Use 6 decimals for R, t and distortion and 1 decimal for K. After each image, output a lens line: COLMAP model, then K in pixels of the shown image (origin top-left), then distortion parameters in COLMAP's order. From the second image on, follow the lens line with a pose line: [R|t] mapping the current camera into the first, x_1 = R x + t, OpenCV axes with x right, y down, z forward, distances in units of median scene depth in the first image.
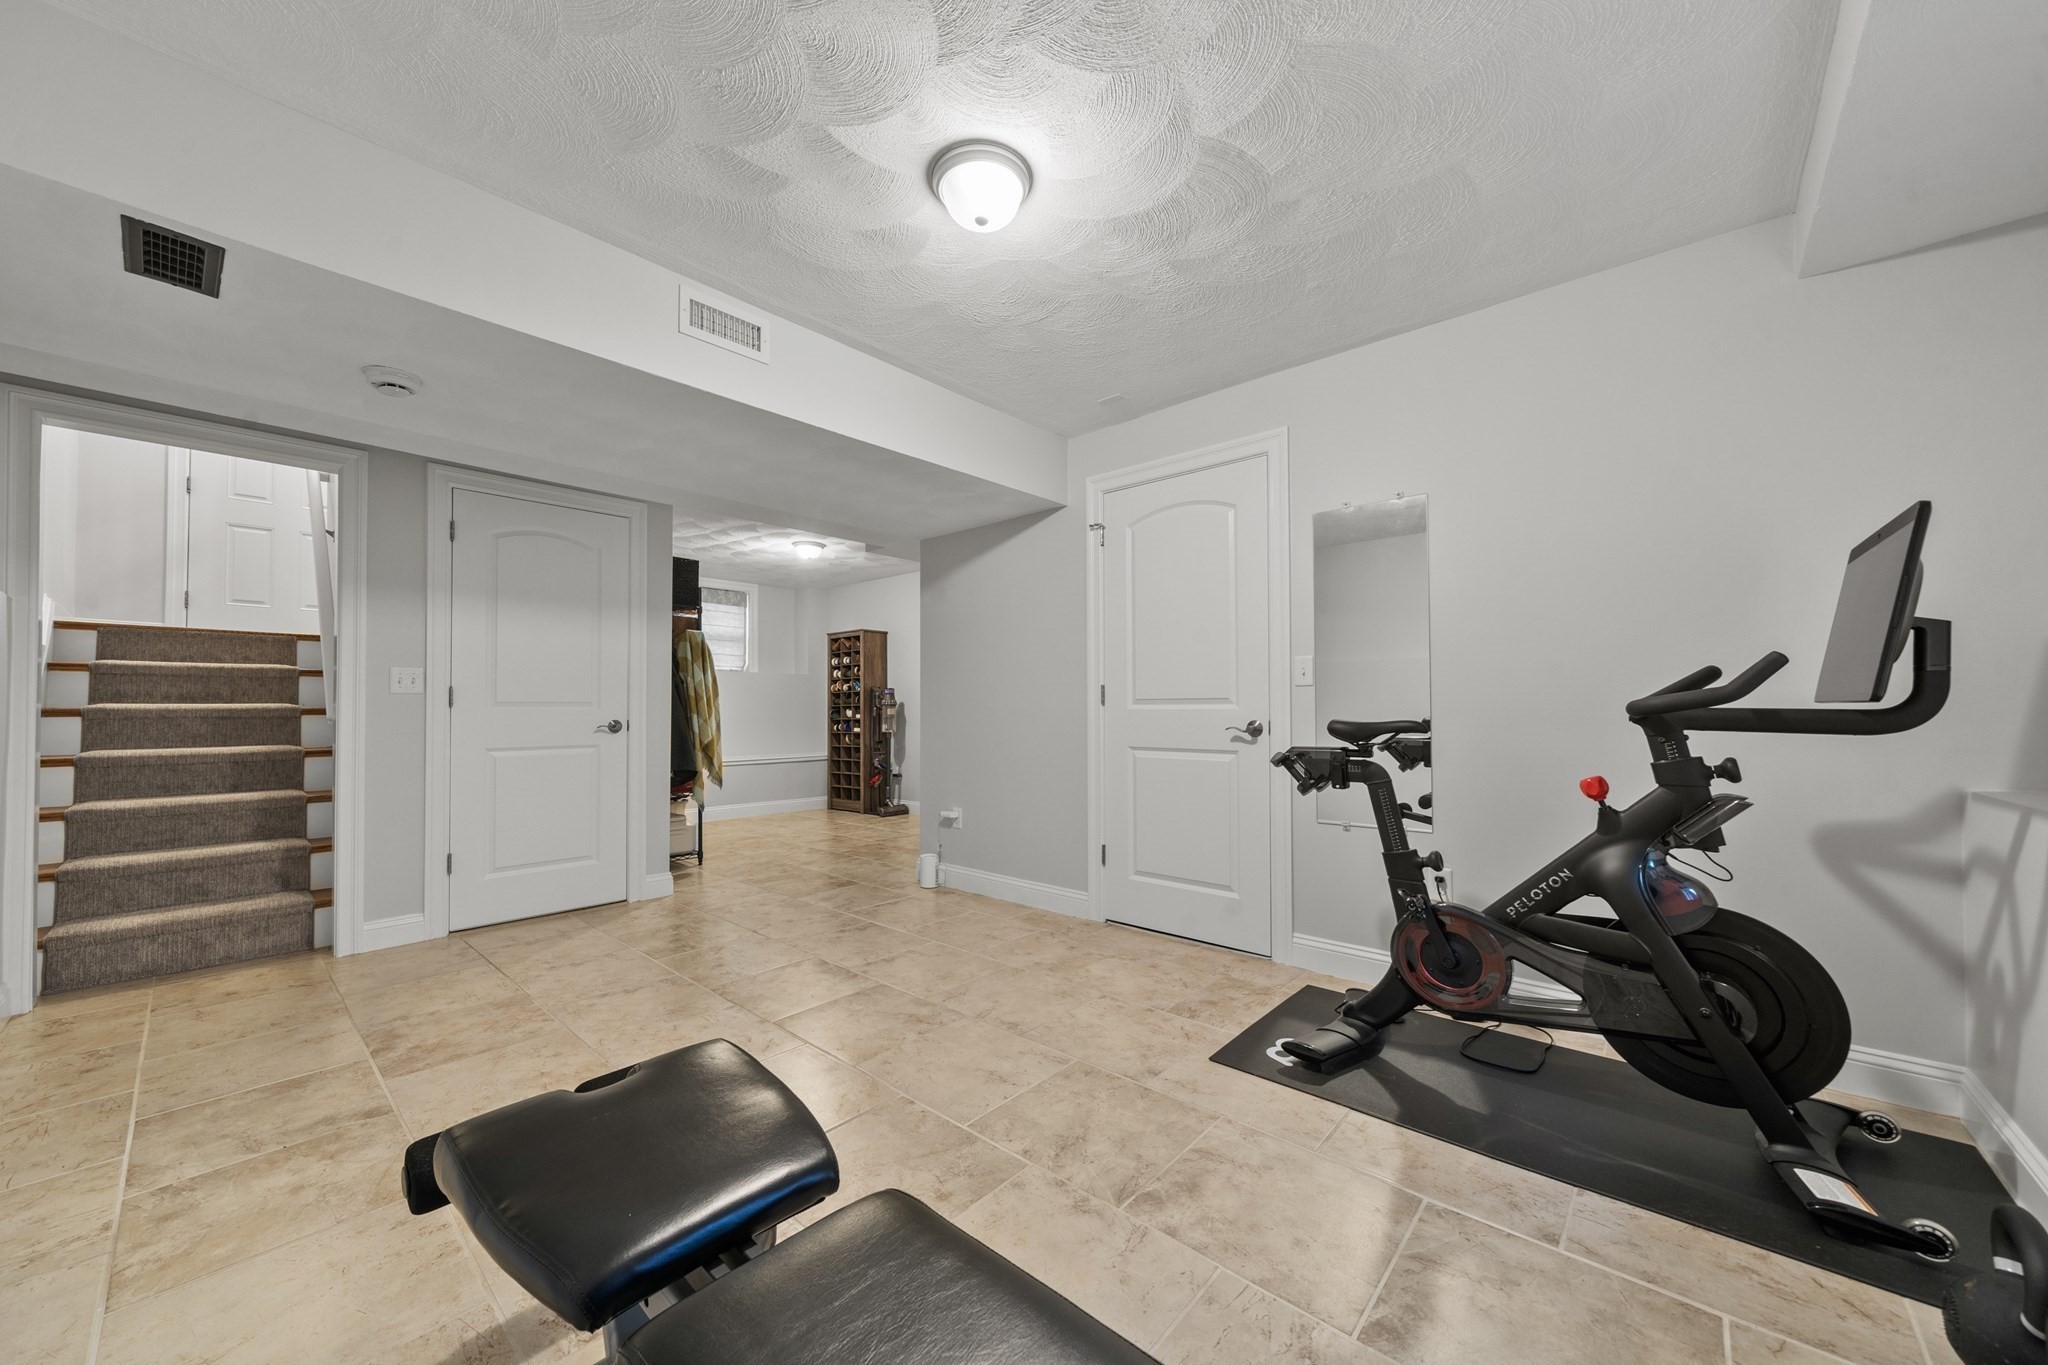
lens RADIAL K [[728.3, 0, 1039.8], [0, 728.3, 698.9], [0, 0, 1]] dist [-0.000420, -0.000164]
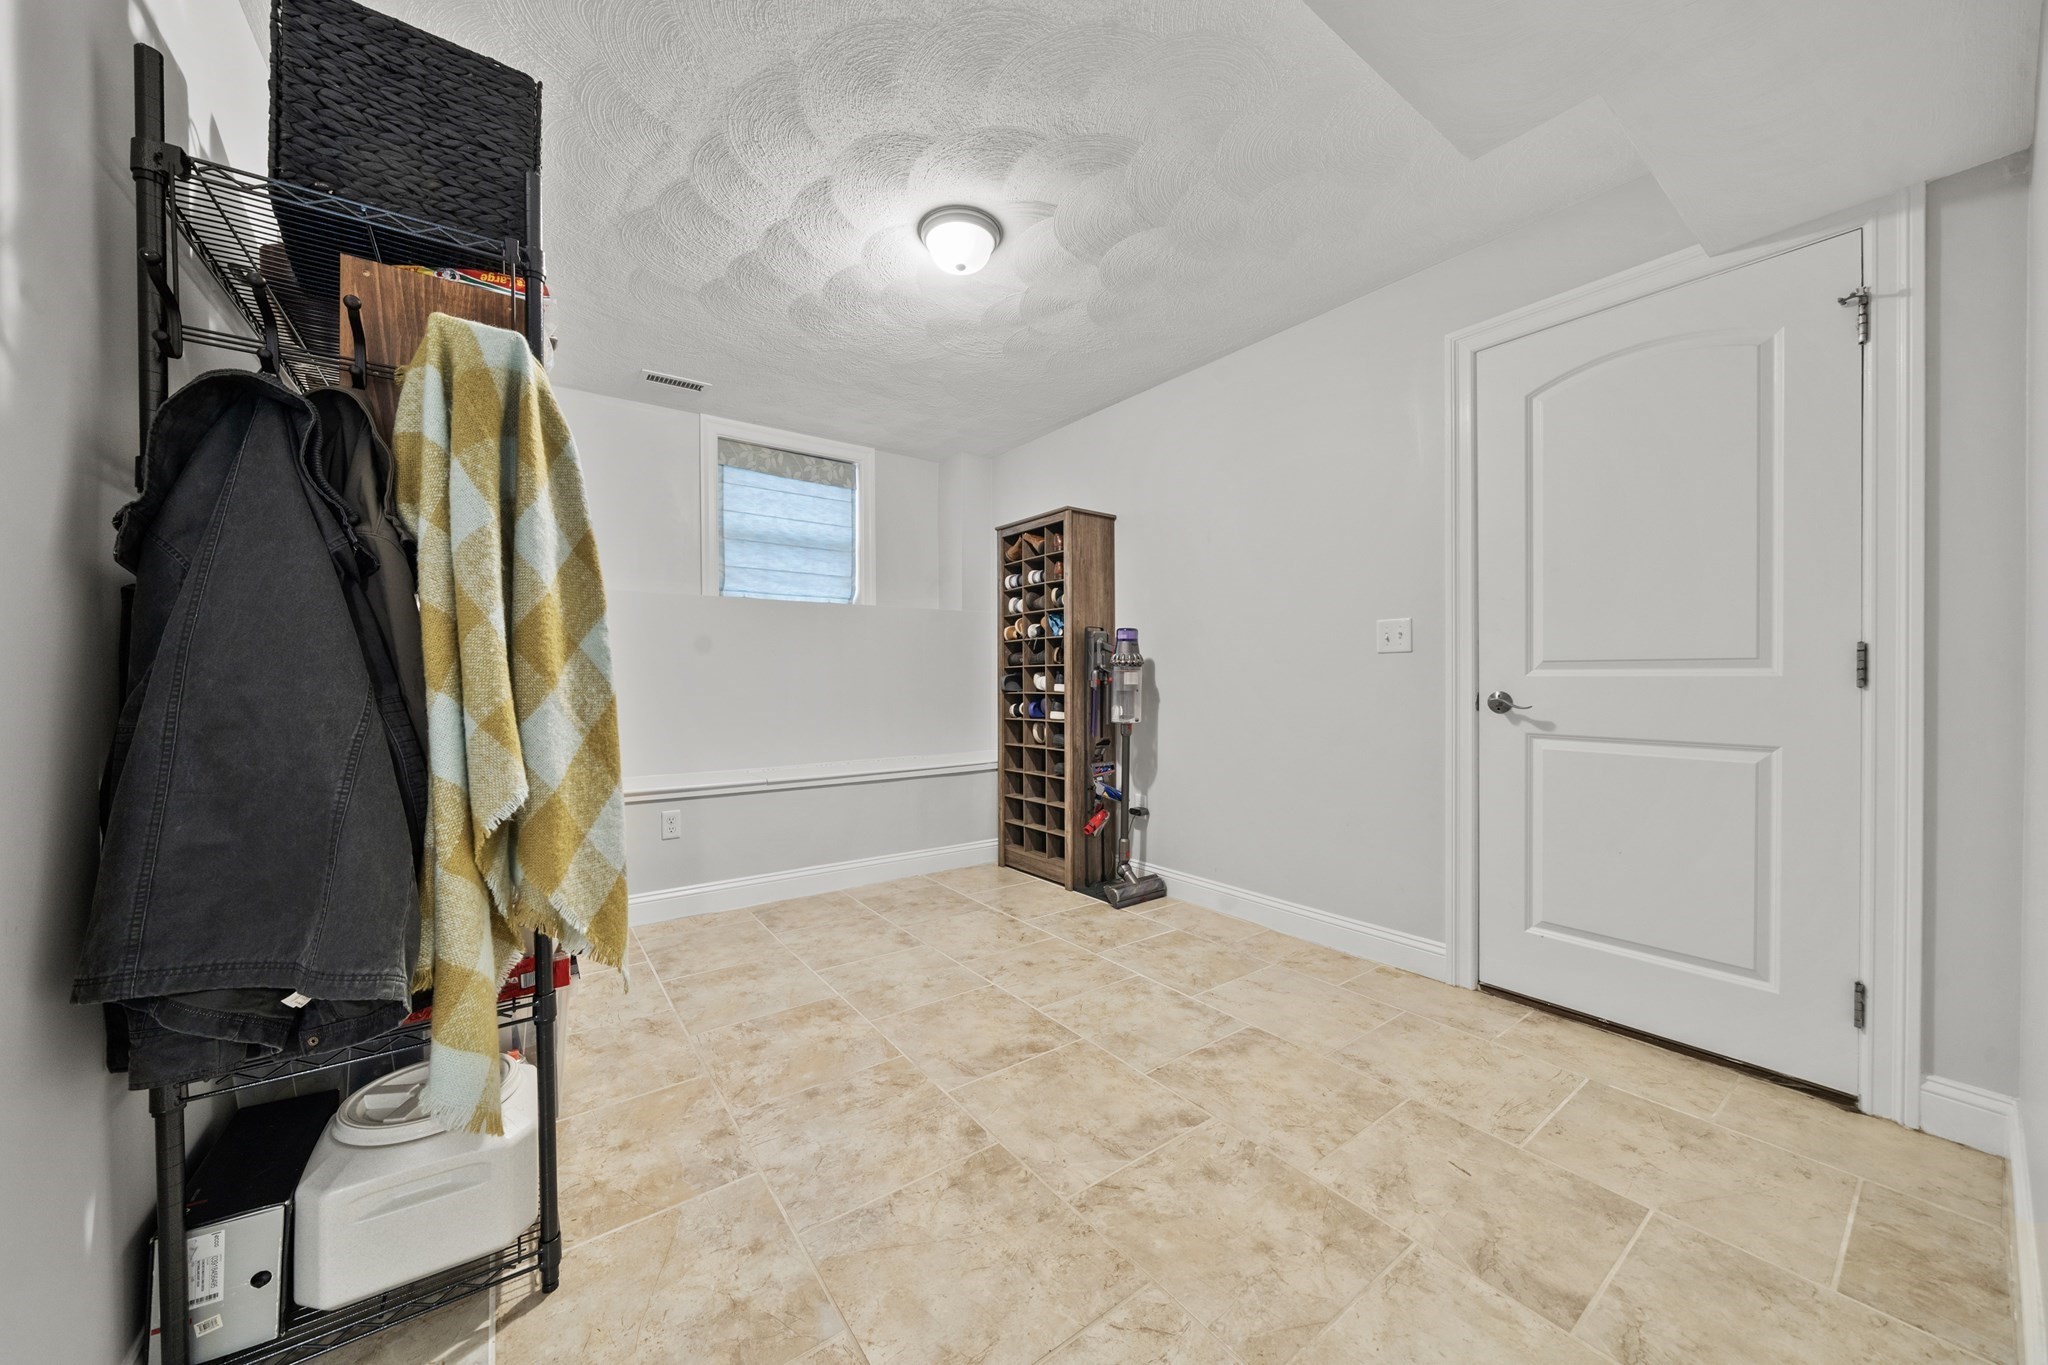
lens RADIAL K [[729.9, 0, 1023.2], [0, 729.9, 679.7], [0, 0, 1]] dist [-0.000685, -0.000316]
pose [[0.974560, 0.002558, -0.224114, -0.163623], [0.002325, 0.999766, 0.021520, 0.007722], [0.224117, -0.021494, 0.974325, 0.517156]]
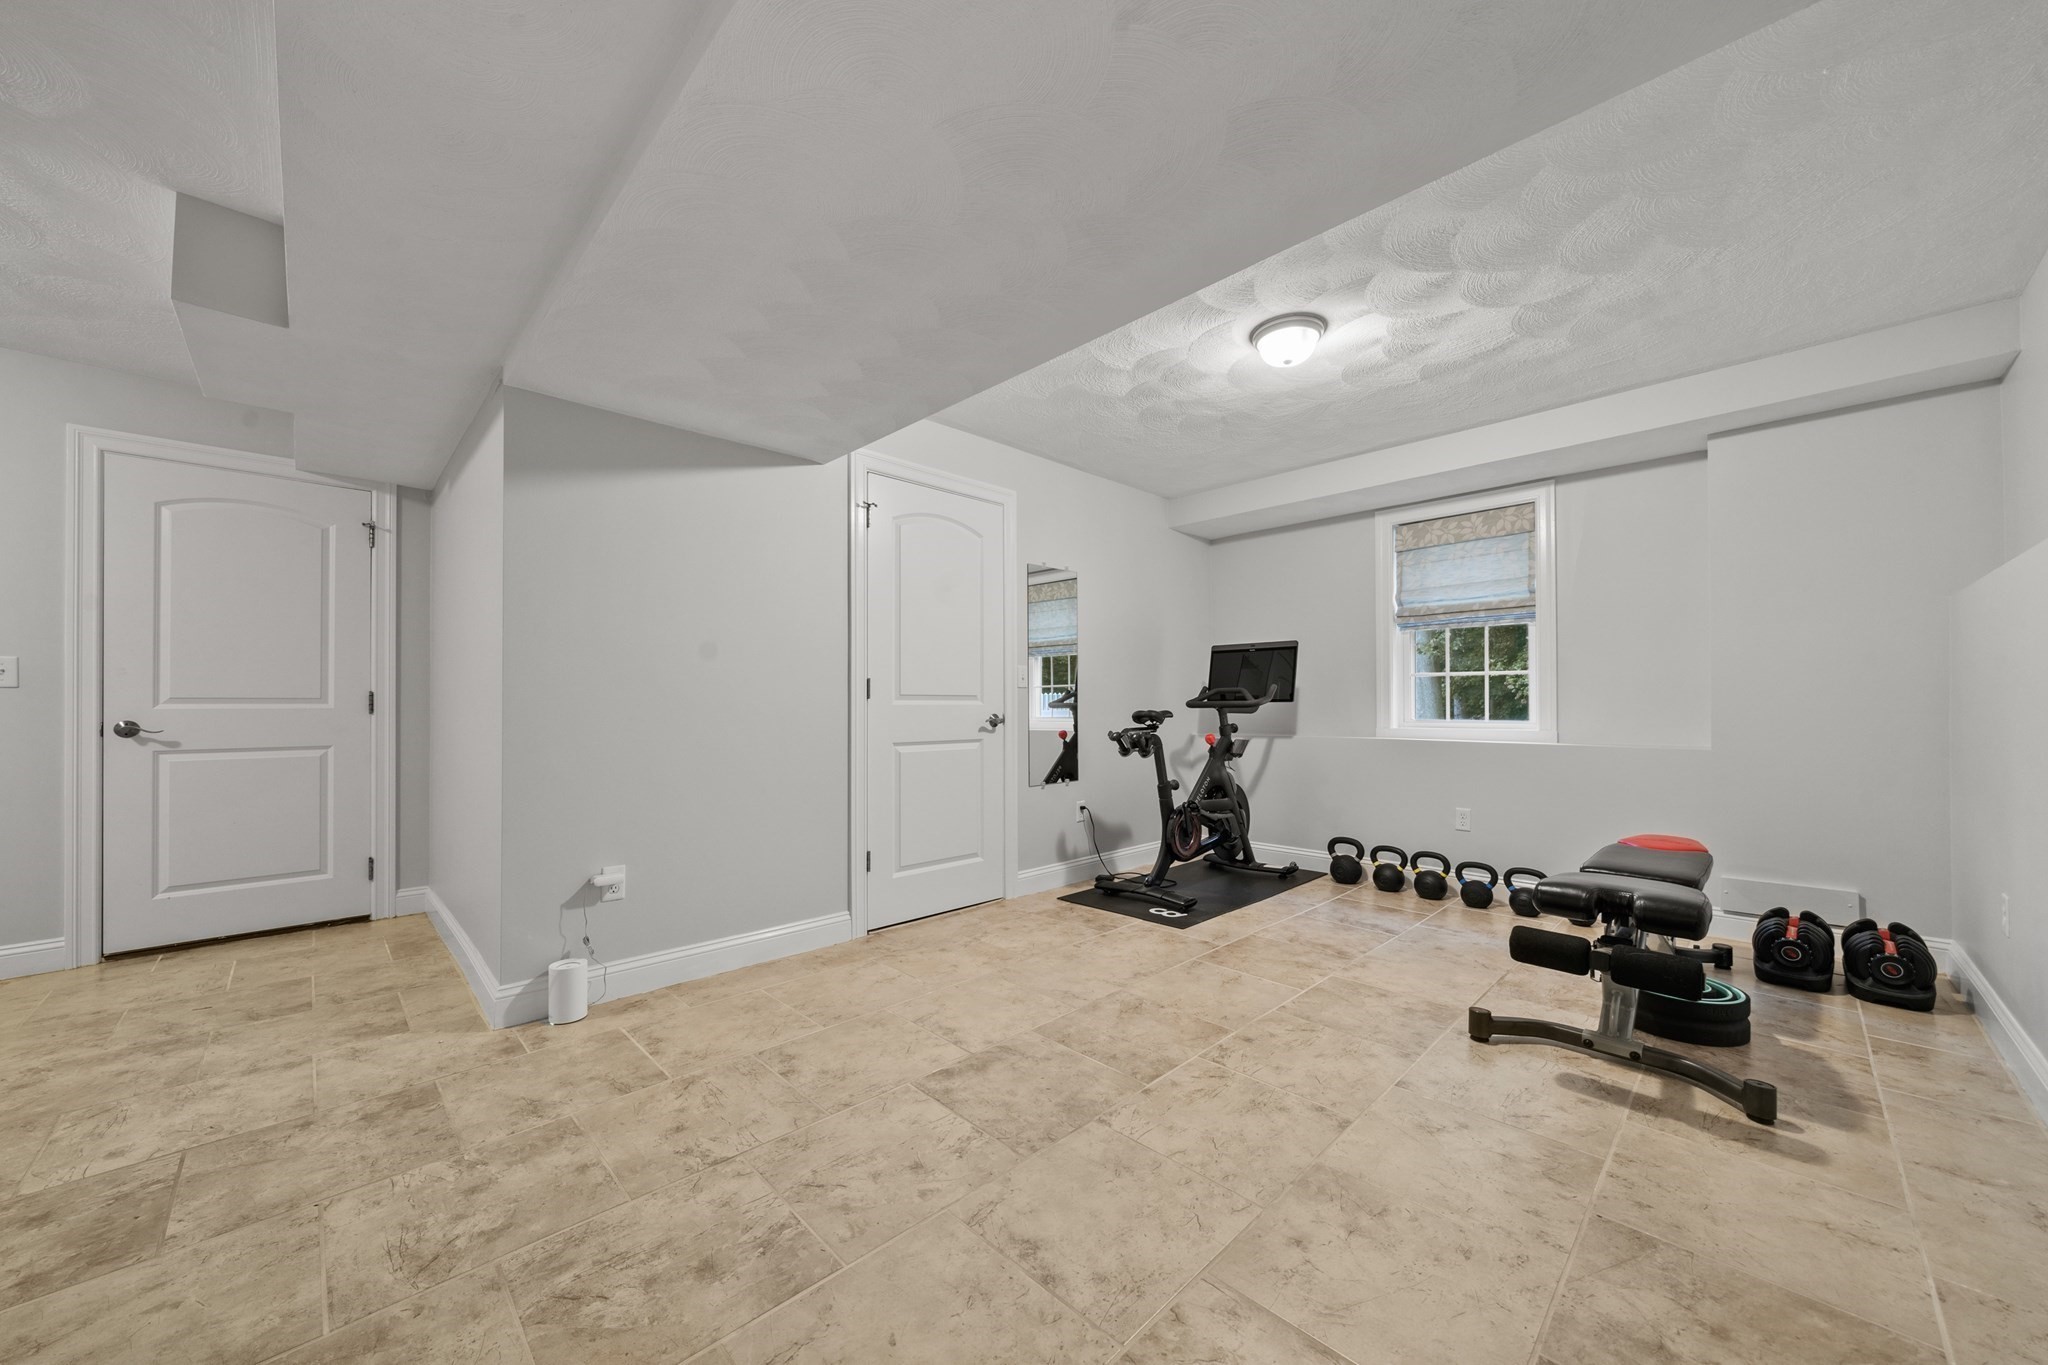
lens RADIAL K [[728.3, 0, 1003.4], [0, 728.3, 700.6], [0, 0, 1]] dist [-0.000420, -0.000164]
pose [[0.107583, 0.009819, 0.994148, -0.382002], [-0.010502, 0.999907, -0.008739, 0.007183], [-0.994141, -0.009500, 0.107676, 0.342231]]
